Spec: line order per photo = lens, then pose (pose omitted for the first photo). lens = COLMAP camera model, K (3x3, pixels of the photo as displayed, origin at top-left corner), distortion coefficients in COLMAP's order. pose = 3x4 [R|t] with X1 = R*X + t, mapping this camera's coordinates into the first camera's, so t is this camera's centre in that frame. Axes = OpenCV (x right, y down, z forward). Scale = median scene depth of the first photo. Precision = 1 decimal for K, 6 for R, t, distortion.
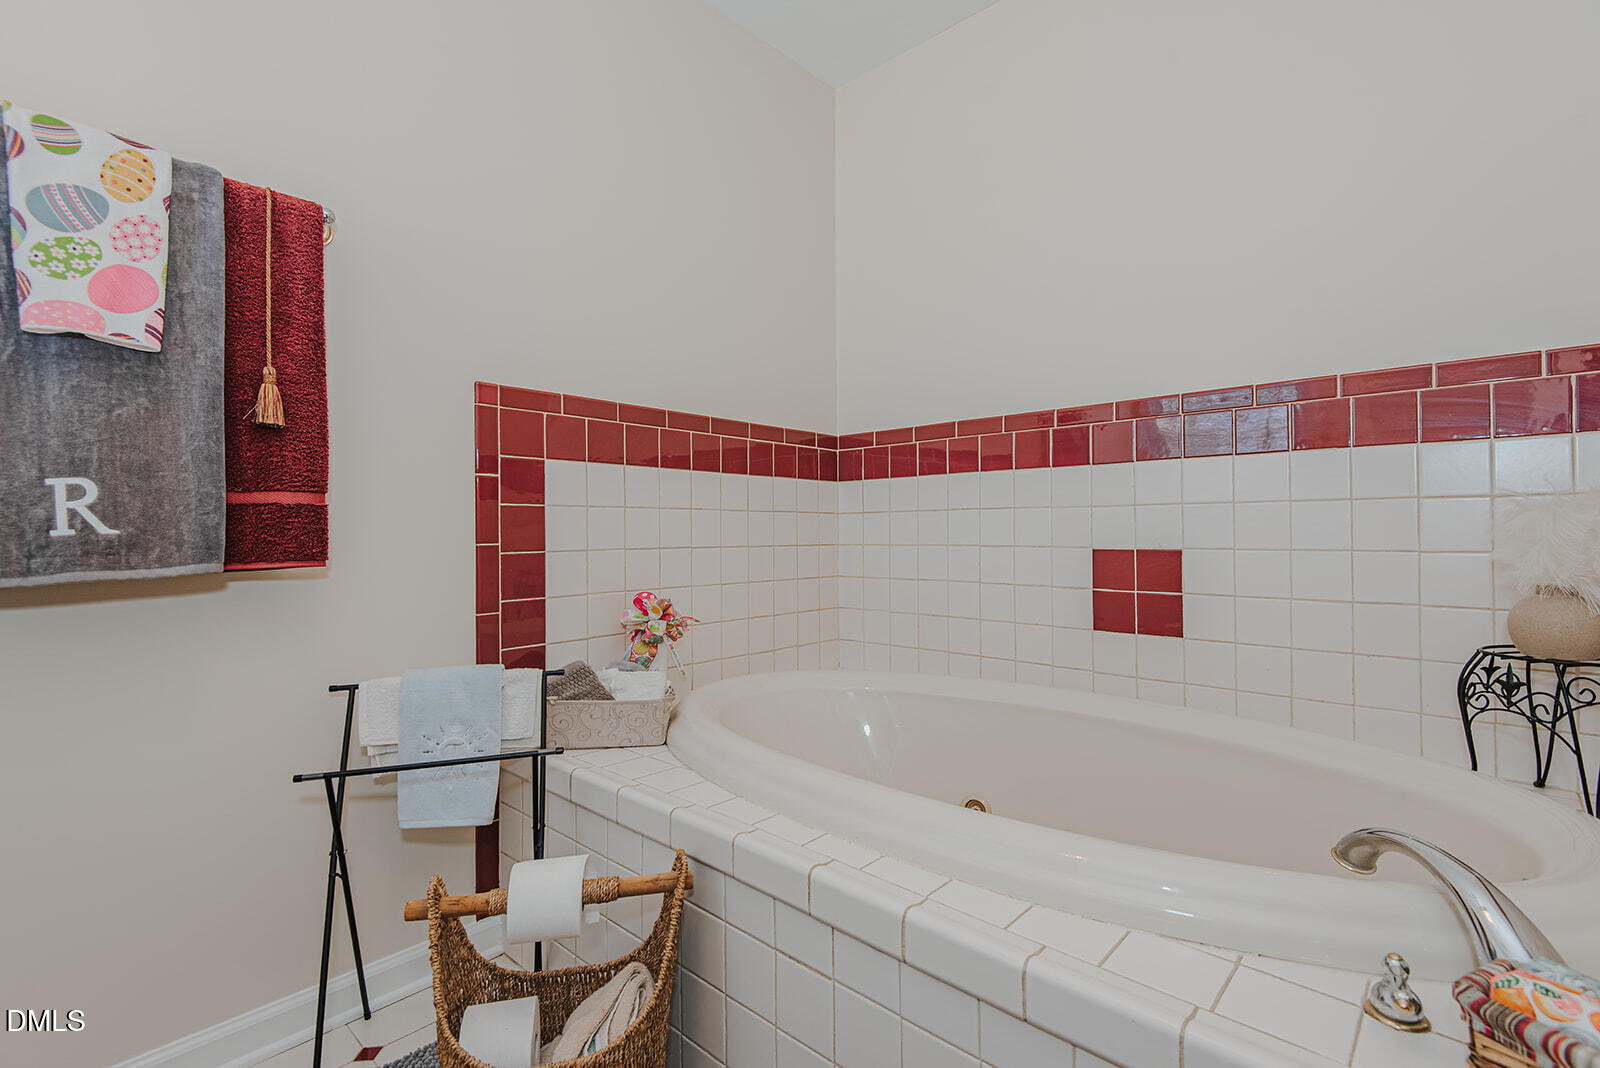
lens RADIAL K [[731.8, 0, 807.5], [0, 731.8, 528.5], [0, 0, 1]] dist [0.020727, -0.001892]
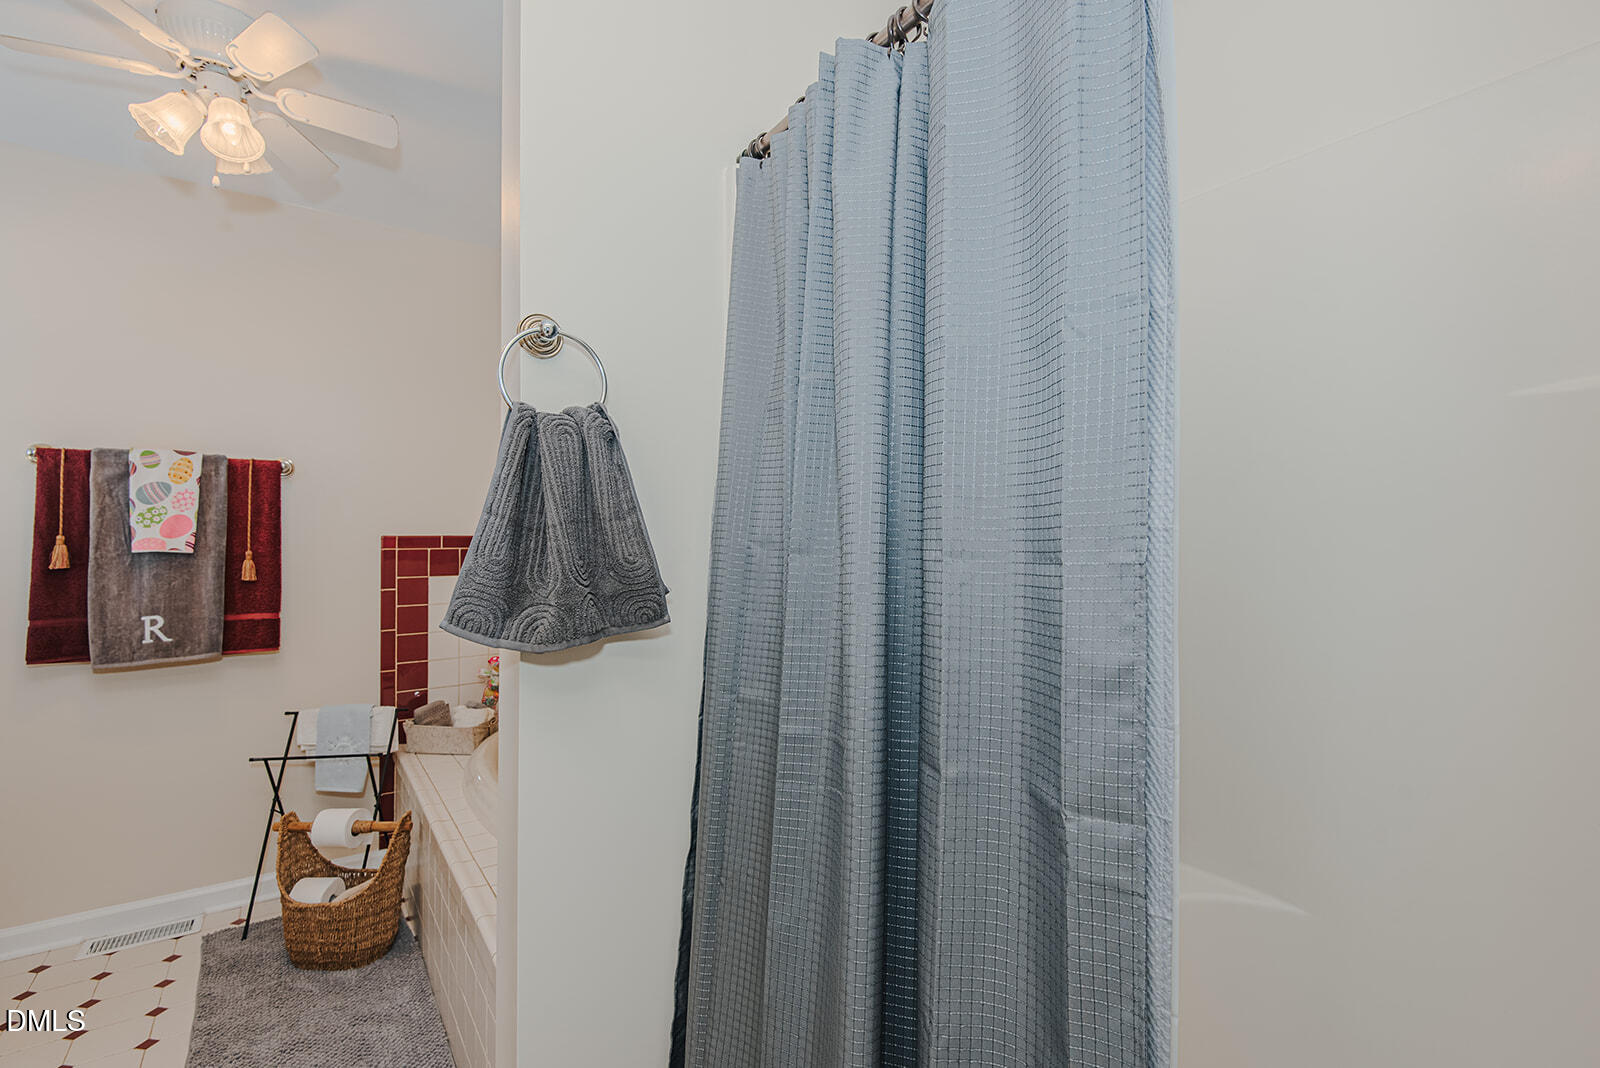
lens RADIAL K [[731.8, 0, 797.3], [0, 731.8, 542.7], [0, 0, 1]] dist [0.020727, -0.001892]
pose [[0.978788, 0.012006, -0.204522, 1.219311], [-0.011137, 0.999923, 0.005399, -0.292142], [0.204571, -0.003007, 0.978847, -0.697941]]
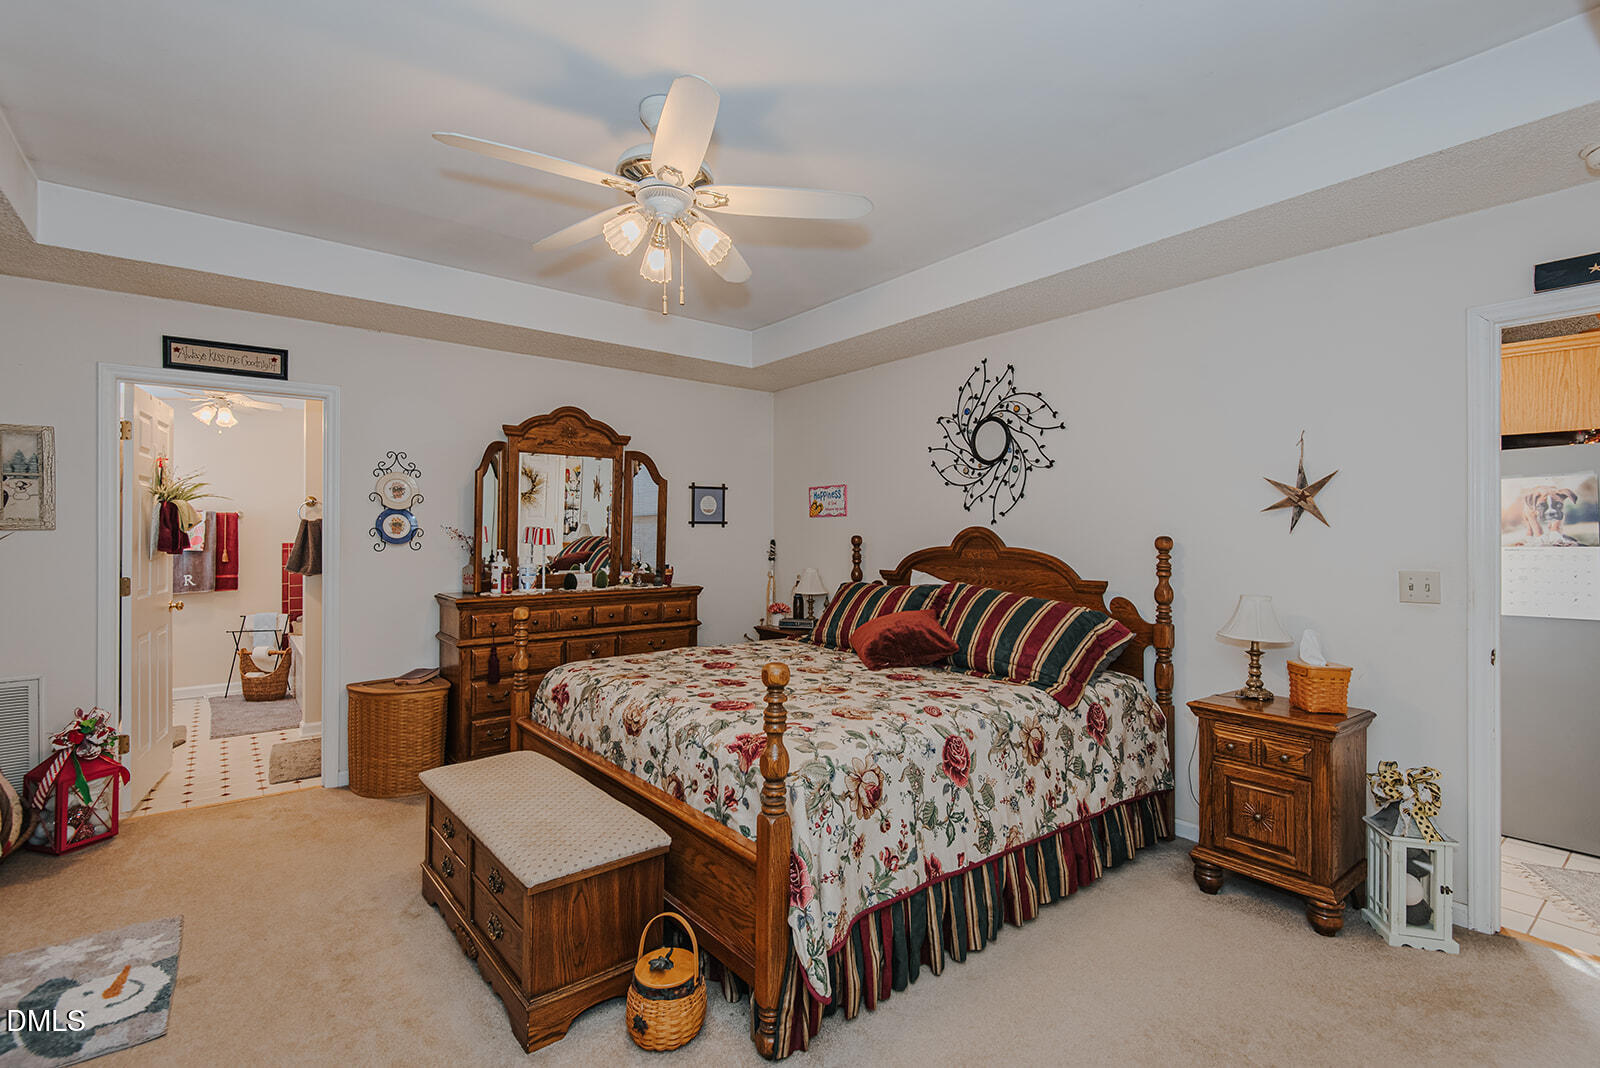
lens RADIAL K [[731.8, 0, 794.4], [0, 731.8, 533.1], [0, 0, 1]] dist [0.020727, -0.001892]
pose [[0.990364, 0.008360, -0.138235, 4.061060], [-0.008453, 0.999964, -0.000084, -0.394765], [0.138230, 0.001251, 0.990399, -3.678815]]
